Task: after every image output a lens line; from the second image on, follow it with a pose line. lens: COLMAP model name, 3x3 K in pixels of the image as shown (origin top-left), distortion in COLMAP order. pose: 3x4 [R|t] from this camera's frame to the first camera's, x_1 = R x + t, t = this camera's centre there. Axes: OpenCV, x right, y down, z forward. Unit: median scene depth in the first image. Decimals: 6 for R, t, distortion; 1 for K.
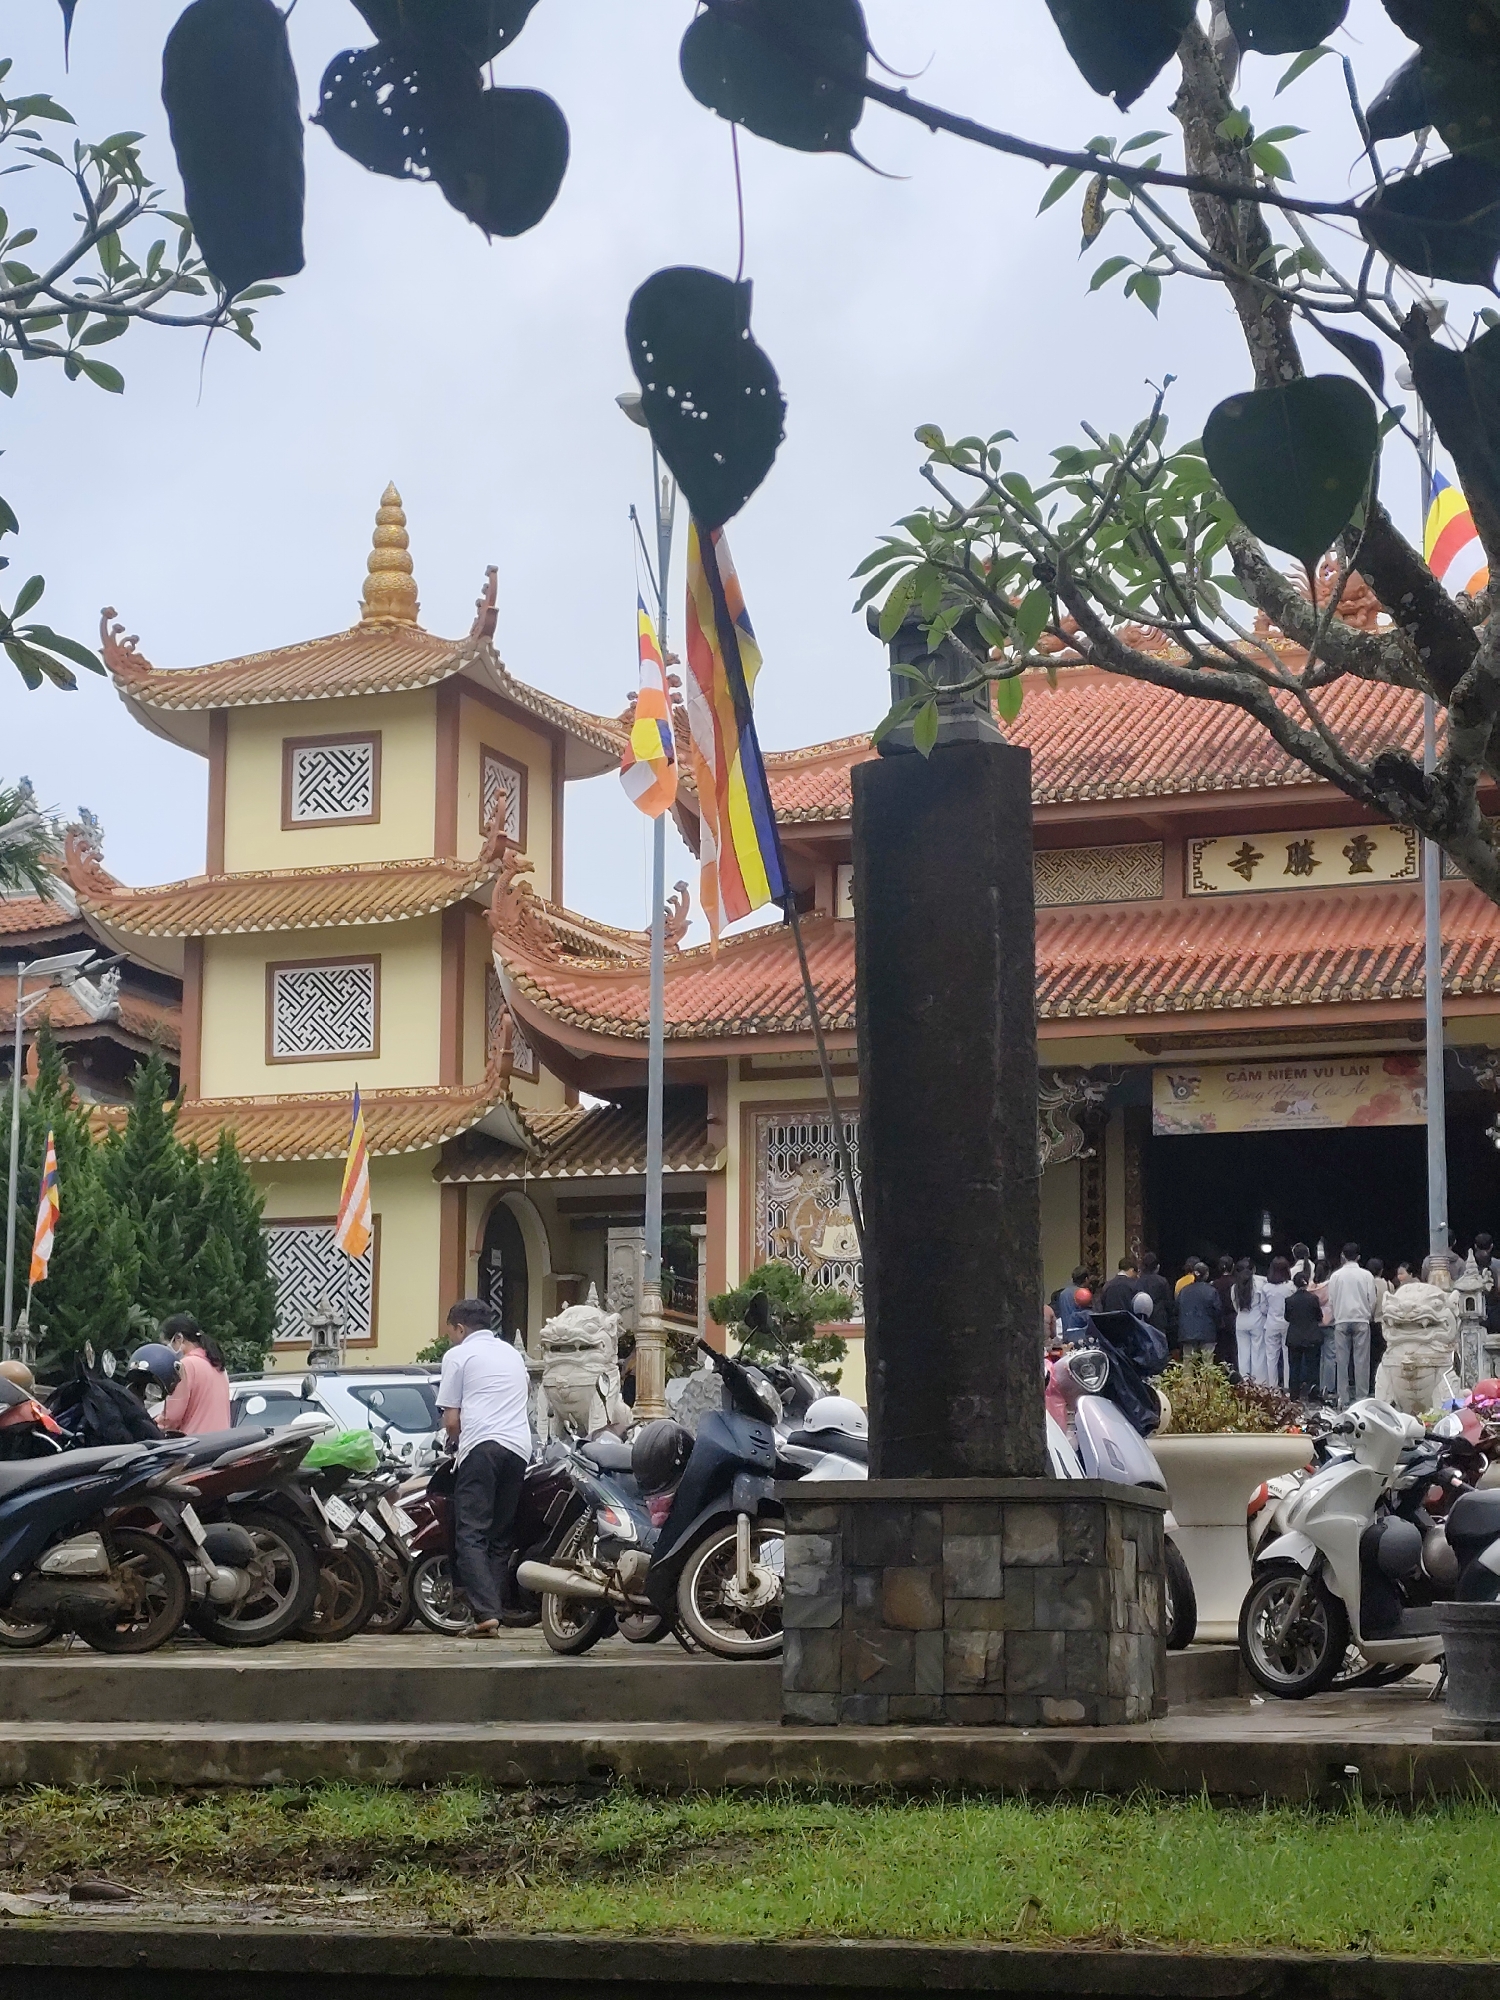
lens RADIAL K [[3984.7, 0, 758.4], [0, 3984.7, 1055.5], [0, 0, 1]] dist [0.150044, 0.000000]
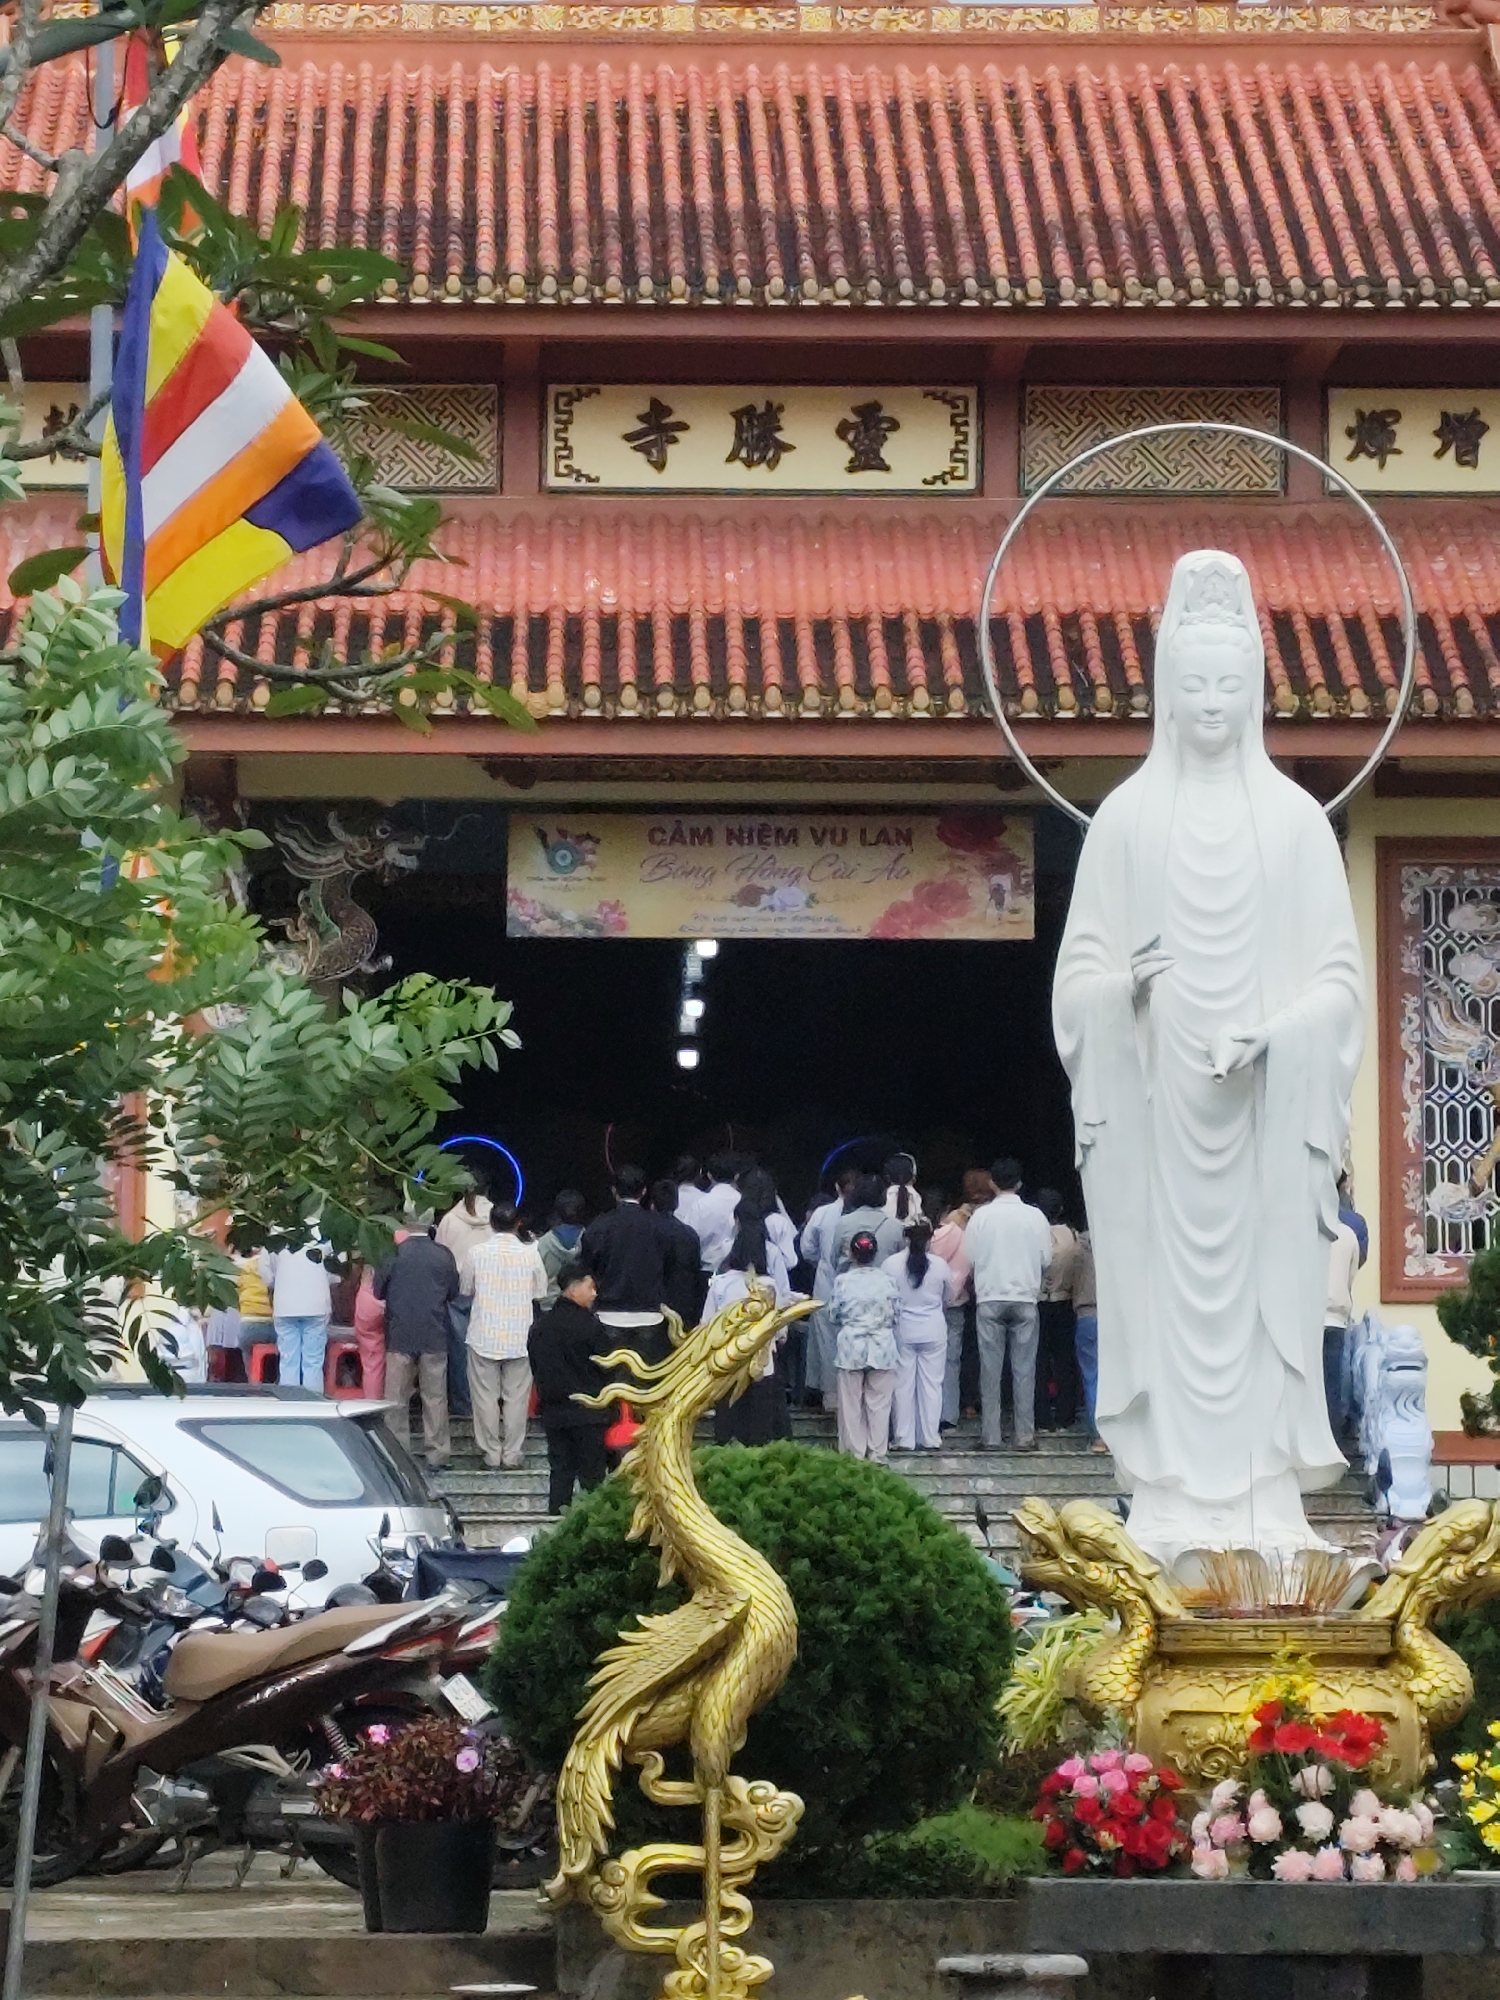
lens RADIAL K [[8249.5, 0, 742.6], [0, 8249.5, 987.1], [0, 0, 1]] dist [0.224546, 0.000000]
pose [[0.924119, 0.039746, 0.380032, -0.291860], [-0.055346, 0.998010, 0.030207, -0.008544], [-0.378075, -0.048948, 0.924480, -0.039235]]
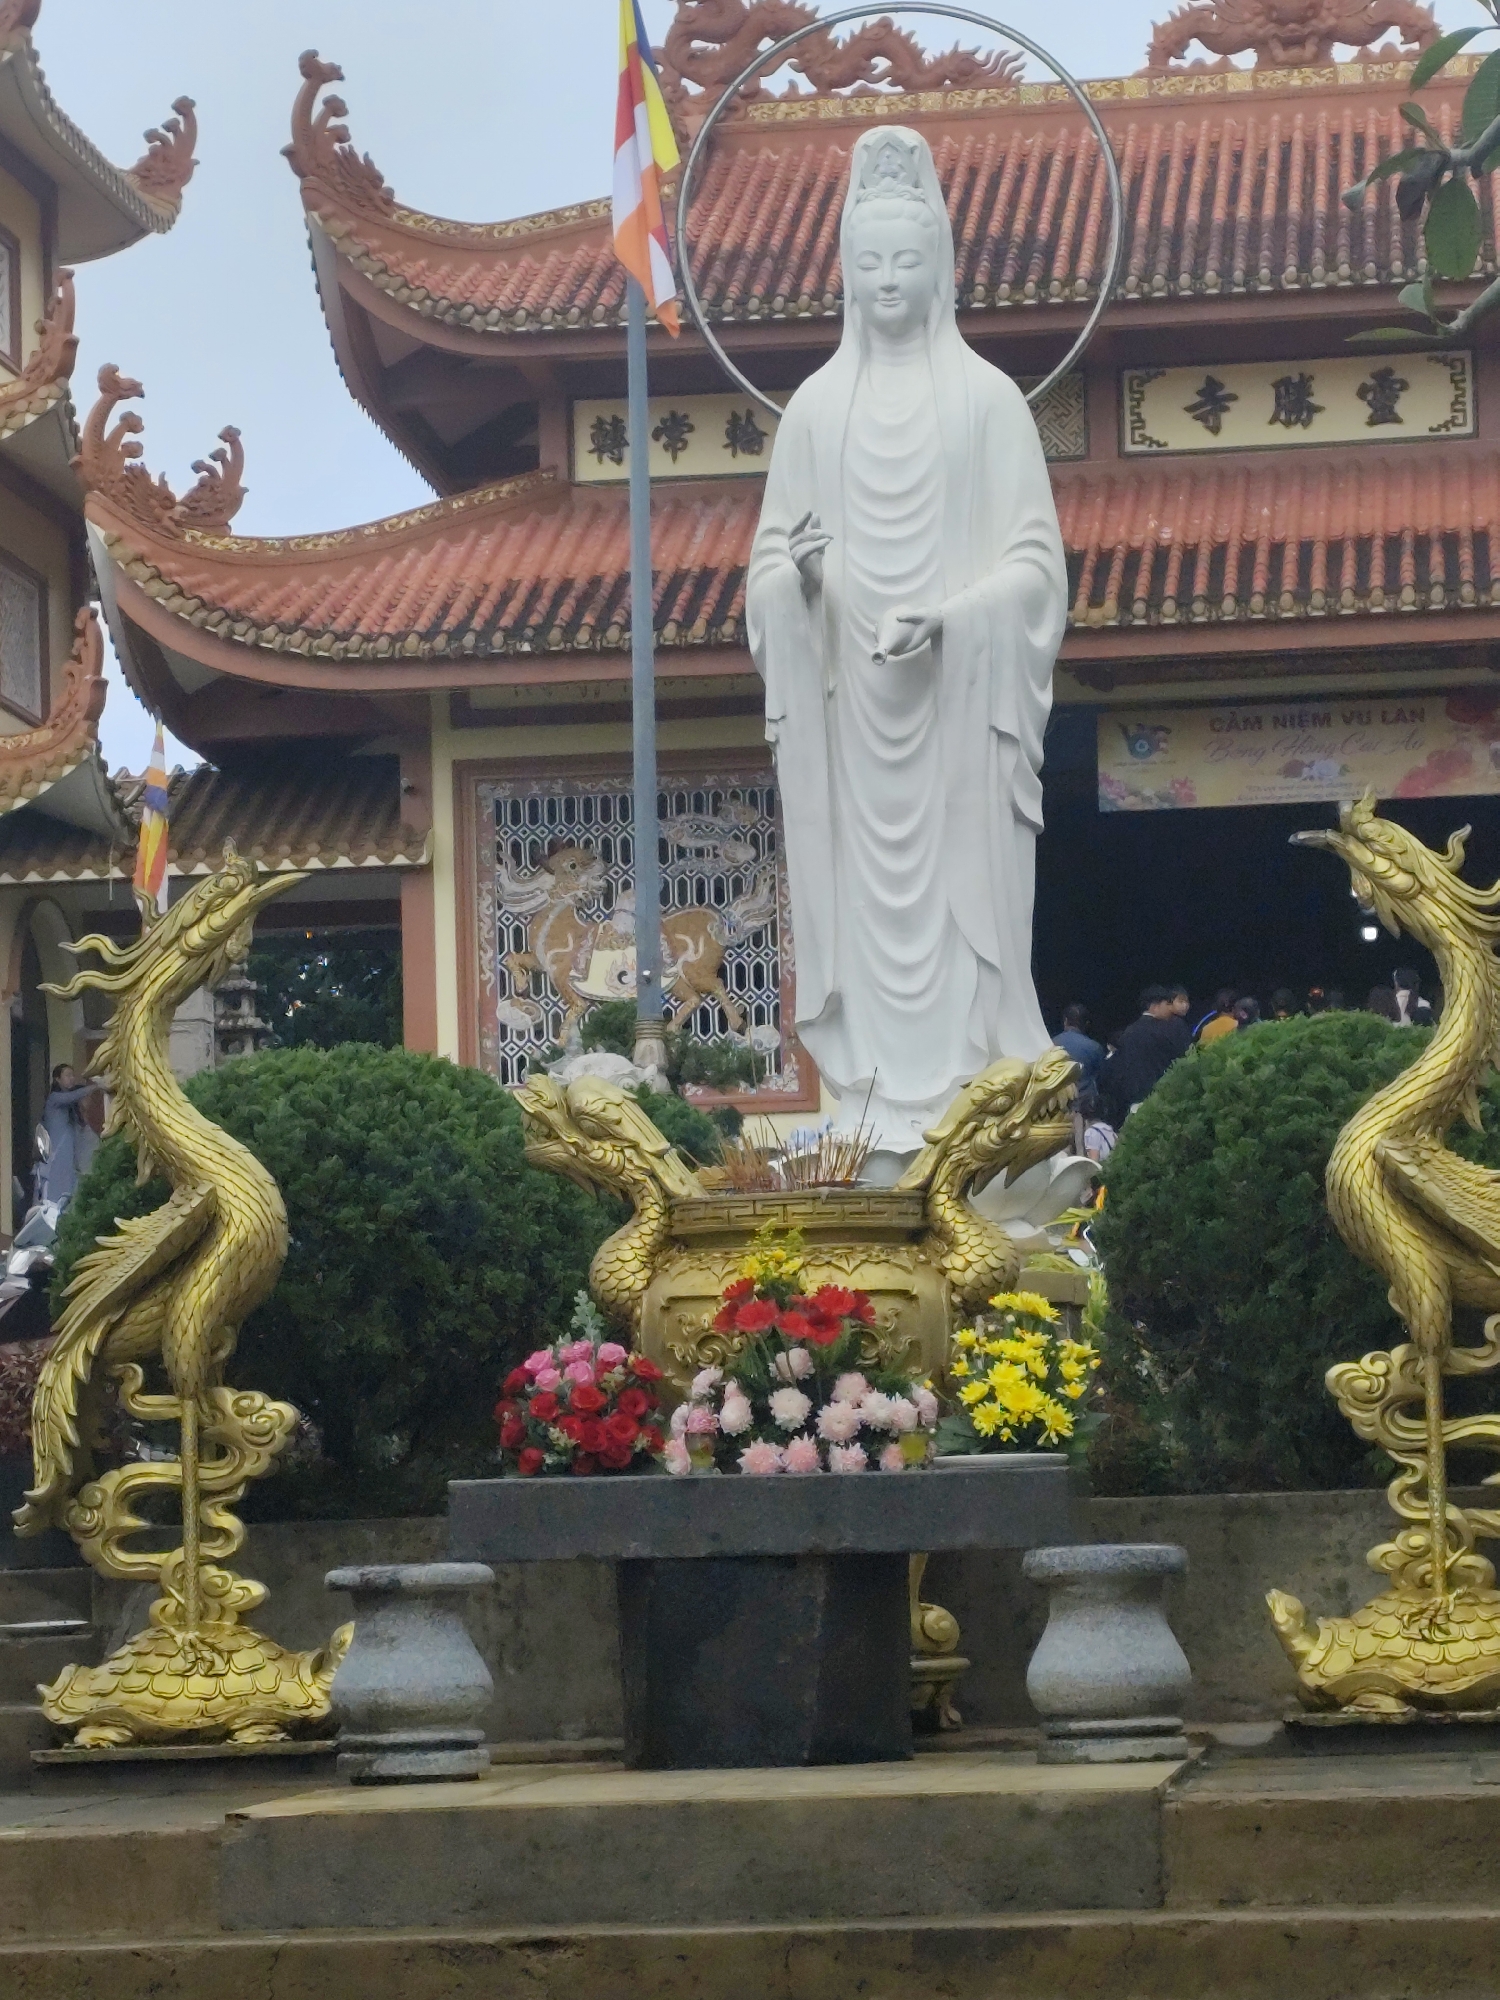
lens RADIAL K [[5810.5, 0, 772.0], [0, 5810.5, 972.0], [0, 0, 1]] dist [0.195266, 0.000000]
pose [[0.971829, -0.002572, 0.235672, -0.183322], [-0.006023, 0.999343, 0.035743, 0.012257], [-0.235609, -0.036156, 0.971175, 0.063560]]
